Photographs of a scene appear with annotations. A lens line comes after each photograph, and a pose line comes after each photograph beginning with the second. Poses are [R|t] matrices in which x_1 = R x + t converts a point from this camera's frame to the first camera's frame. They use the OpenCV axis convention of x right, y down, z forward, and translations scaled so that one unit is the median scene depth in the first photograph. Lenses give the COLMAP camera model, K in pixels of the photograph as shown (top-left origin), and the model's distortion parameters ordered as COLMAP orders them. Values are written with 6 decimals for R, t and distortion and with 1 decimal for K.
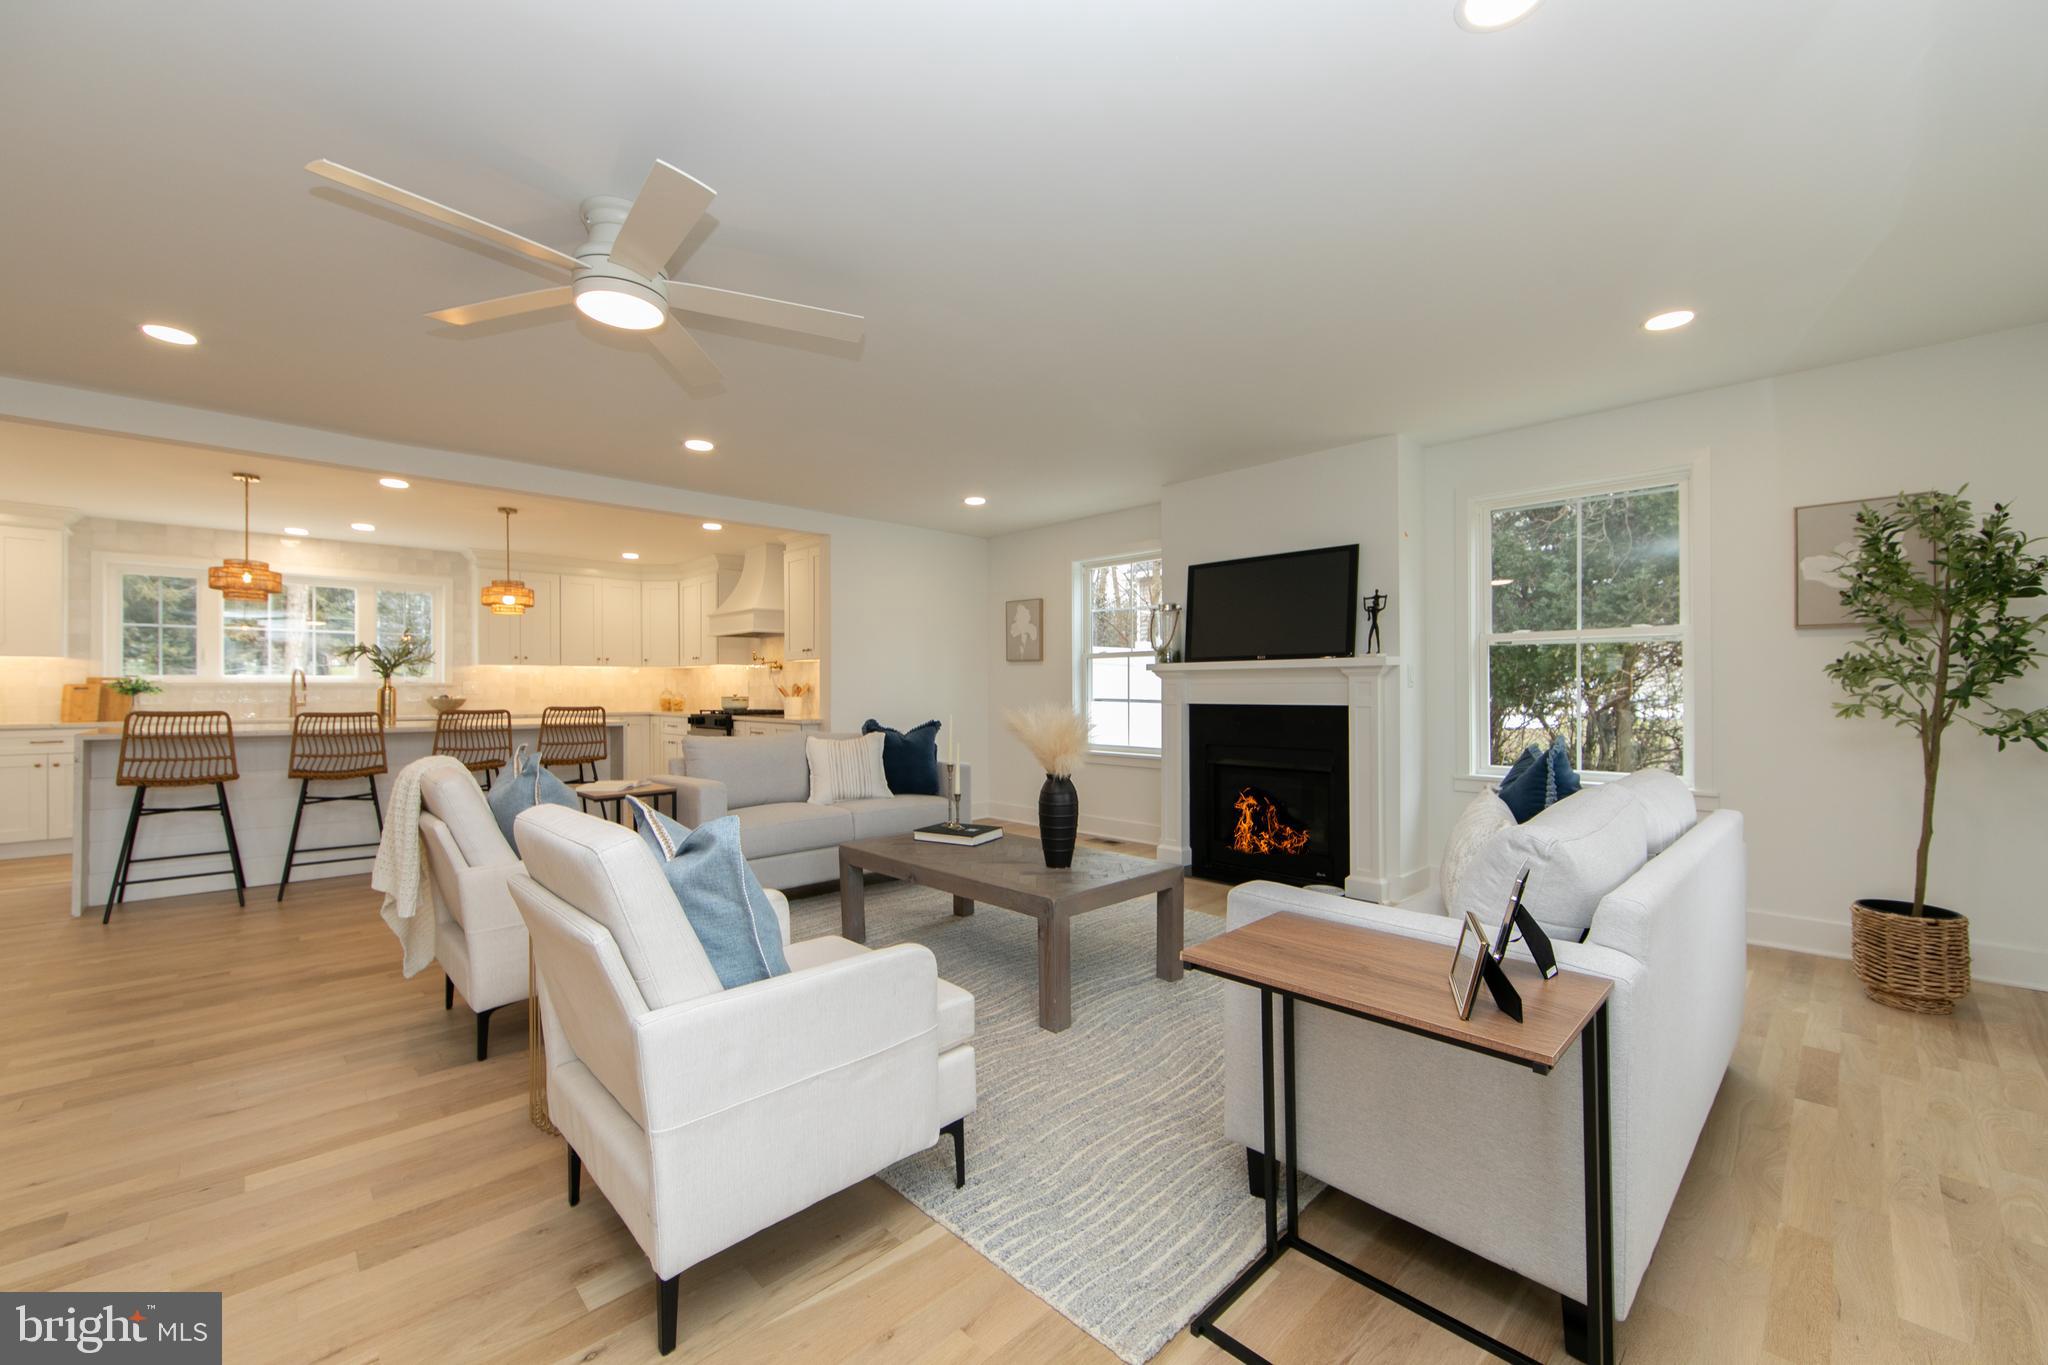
lens RADIAL K [[810.3, 0, 1012.8], [0, 810.3, 684.6], [0, 0, 1]] dist [0.000458, -0.000072]
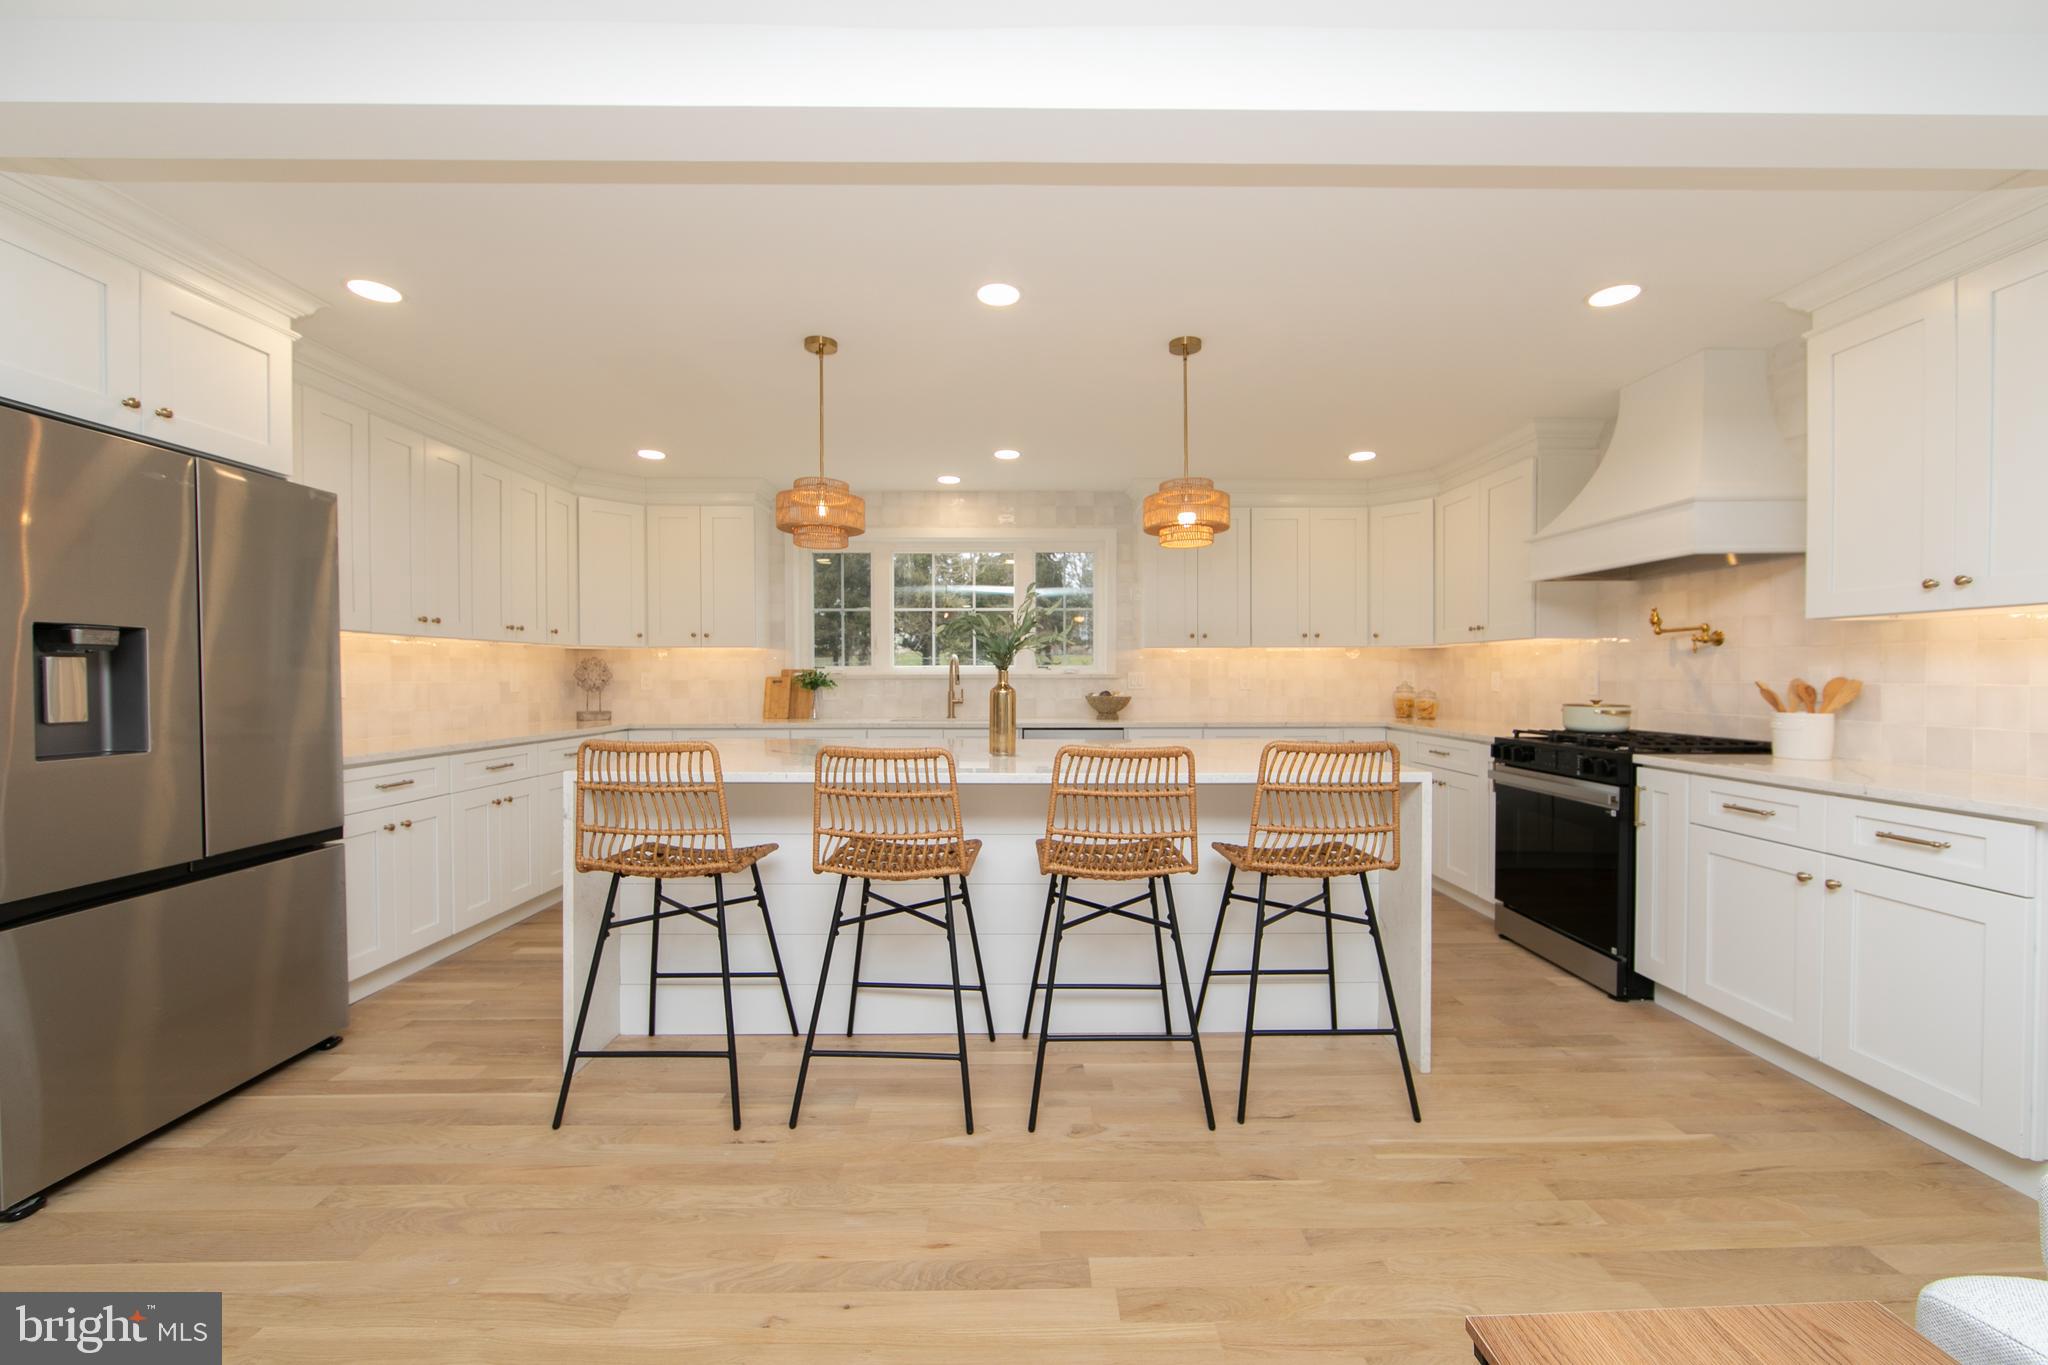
lens RADIAL K [[801.3, 0, 1029.8], [0, 801.3, 685.9], [0, 0, 1]] dist [-0.003448, -0.000225]
pose [[0.739070, 0.009610, -0.673560, -0.332017], [0.004067, 0.999816, 0.018728, -0.006142], [0.673616, -0.016581, 0.738896, 0.523481]]
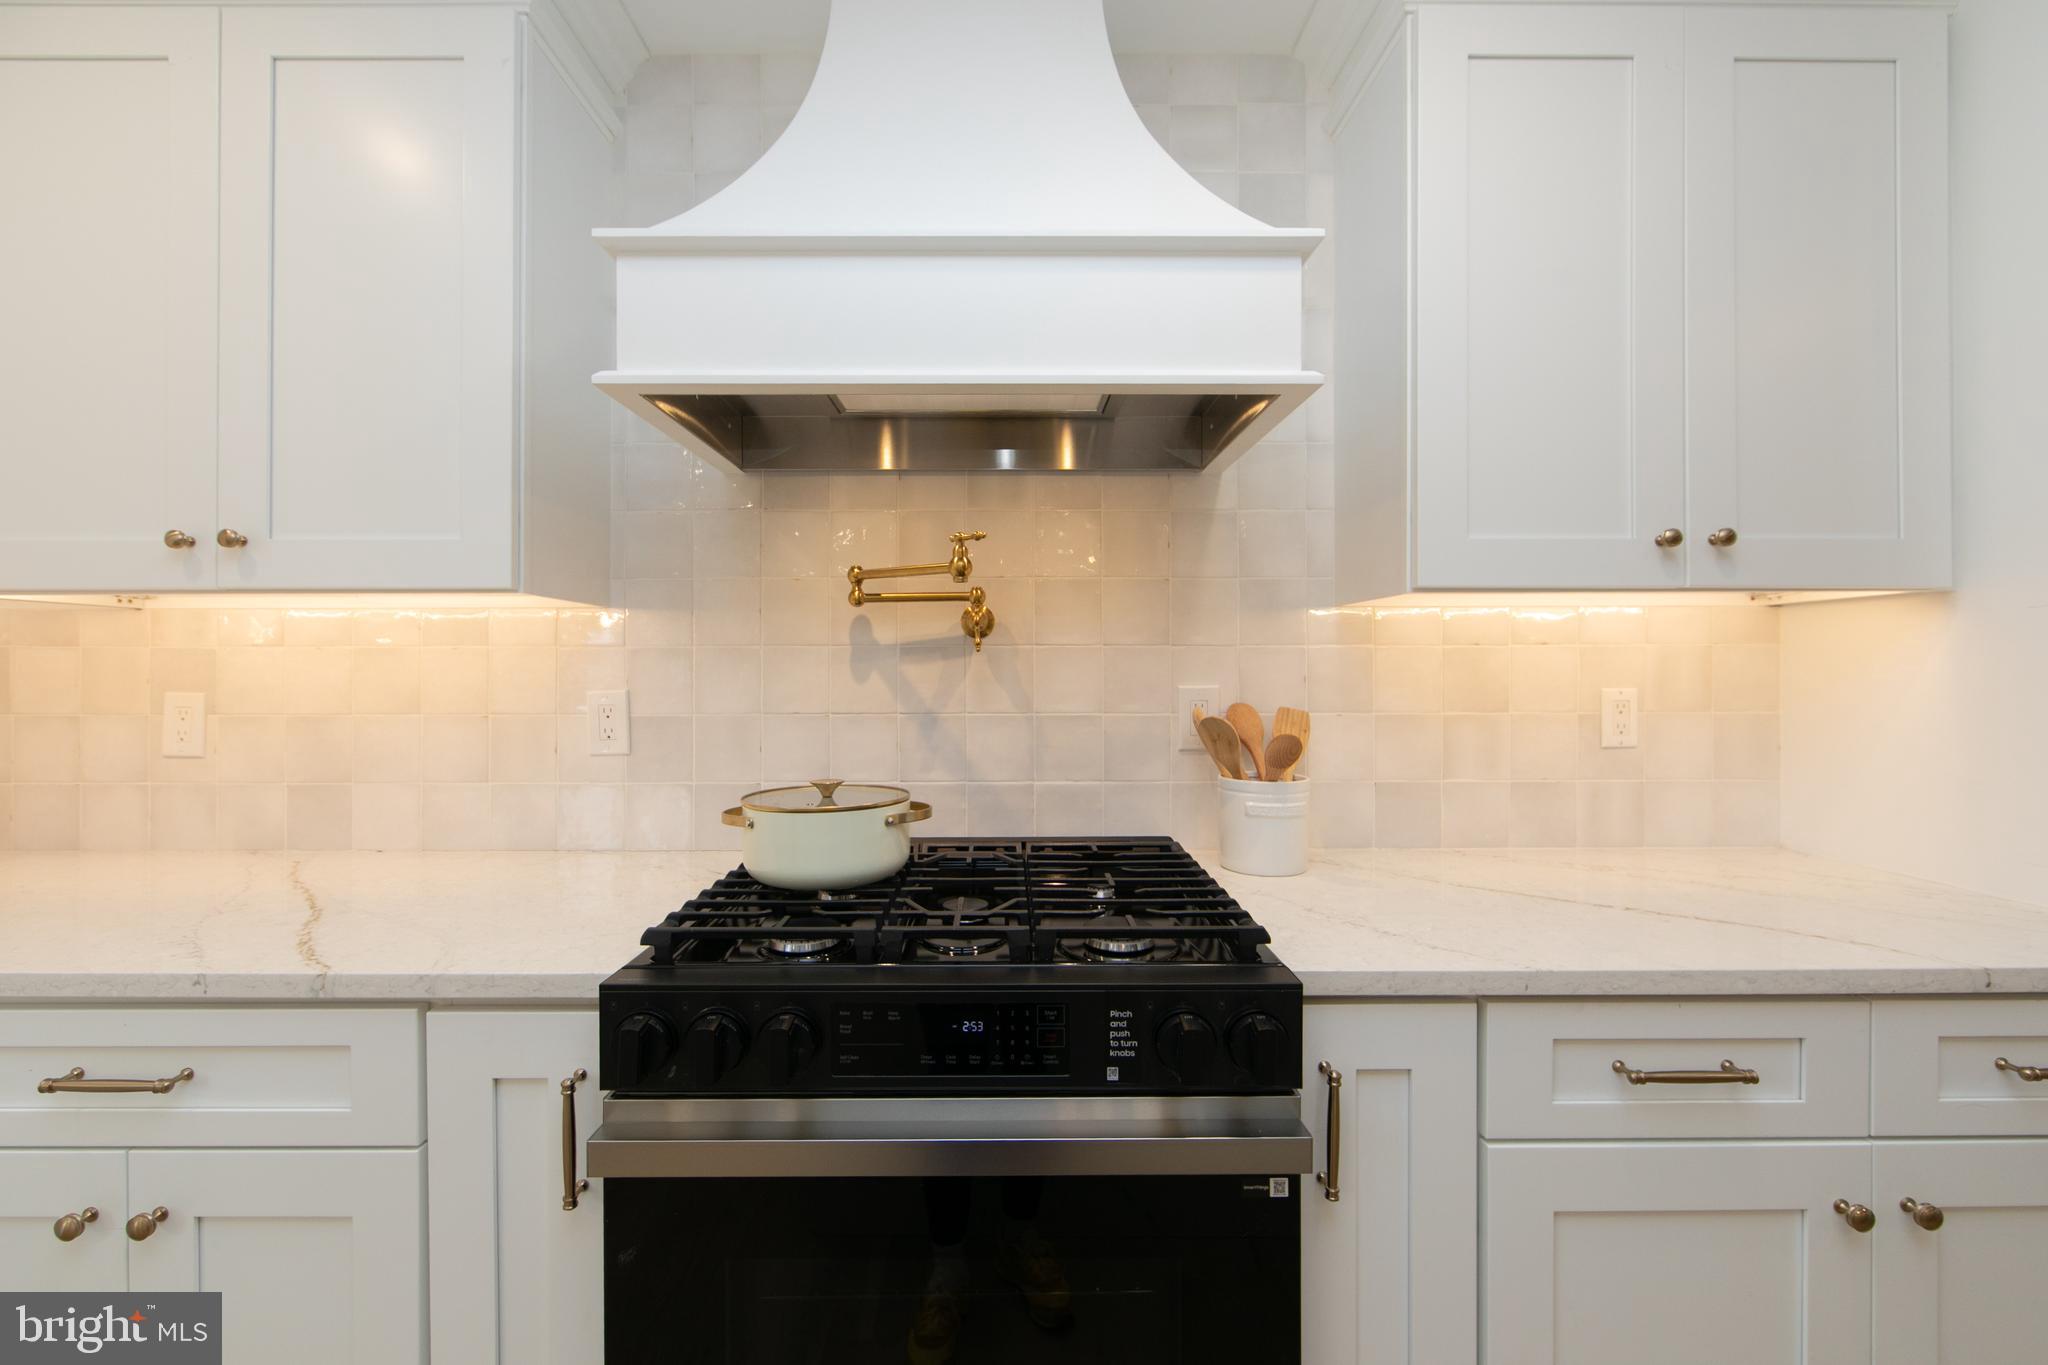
lens RADIAL K [[829.7, 0, 1024.0], [0, 829.7, 682.5], [0, 0, 1]] dist [-0.001419, -0.000083]
pose [[0.675447, -0.013510, 0.737285, -0.535412], [-0.003494, 0.999762, 0.021520, -0.013050], [-0.737400, -0.017112, 0.675239, 1.045078]]
